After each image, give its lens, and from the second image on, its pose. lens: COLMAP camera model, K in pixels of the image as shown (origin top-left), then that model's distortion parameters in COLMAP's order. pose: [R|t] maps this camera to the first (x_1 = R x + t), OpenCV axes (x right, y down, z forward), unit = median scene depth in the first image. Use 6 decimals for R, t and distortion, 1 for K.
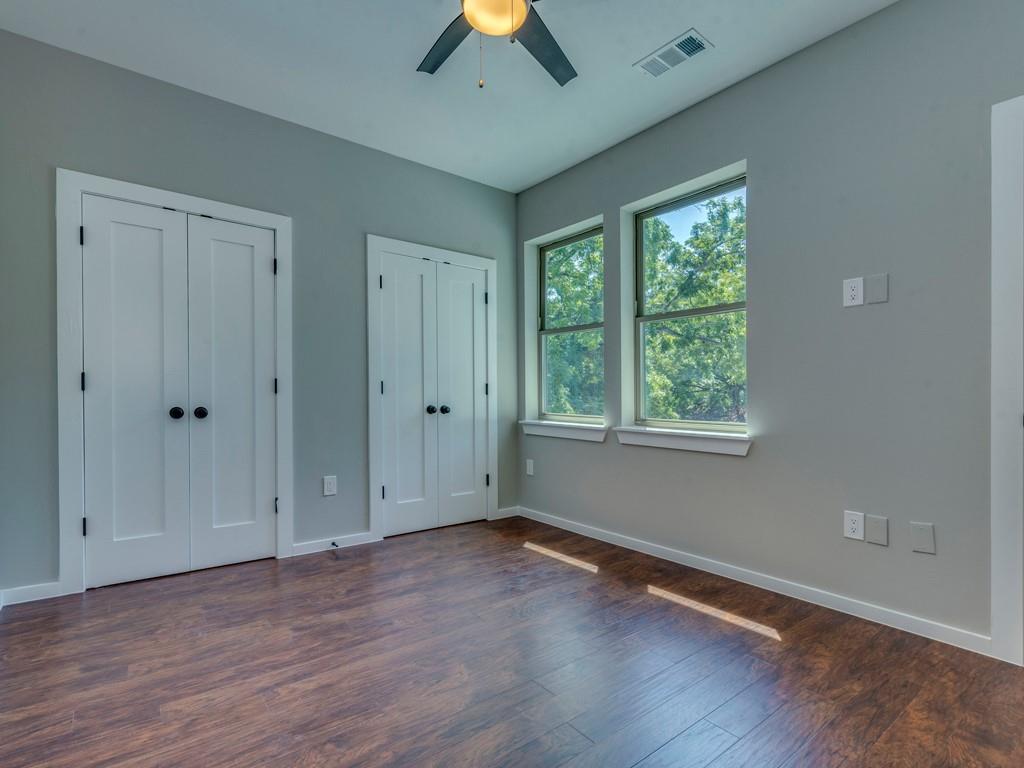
lens RADIAL K [[501.2, 0, 512.0], [0, 501.2, 384.0], [0, 0, 1]] dist [0.001089, 0.000217]
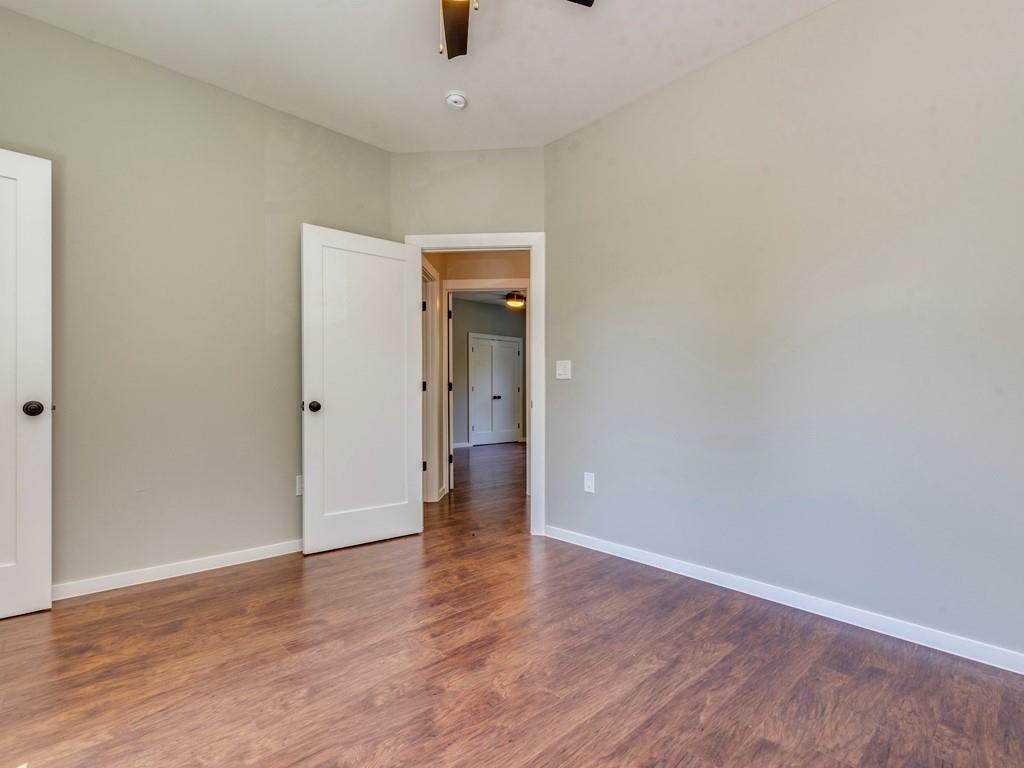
lens RADIAL K [[501.2, 0, 512.0], [0, 501.2, 384.0], [0, 0, 1]] dist [0.001089, 0.000217]
pose [[-0.996099, -0.013376, -0.087221, -0.032165], [-0.009450, 0.998930, -0.045270, 0.056484], [0.087733, -0.044269, -0.995160, 2.029807]]
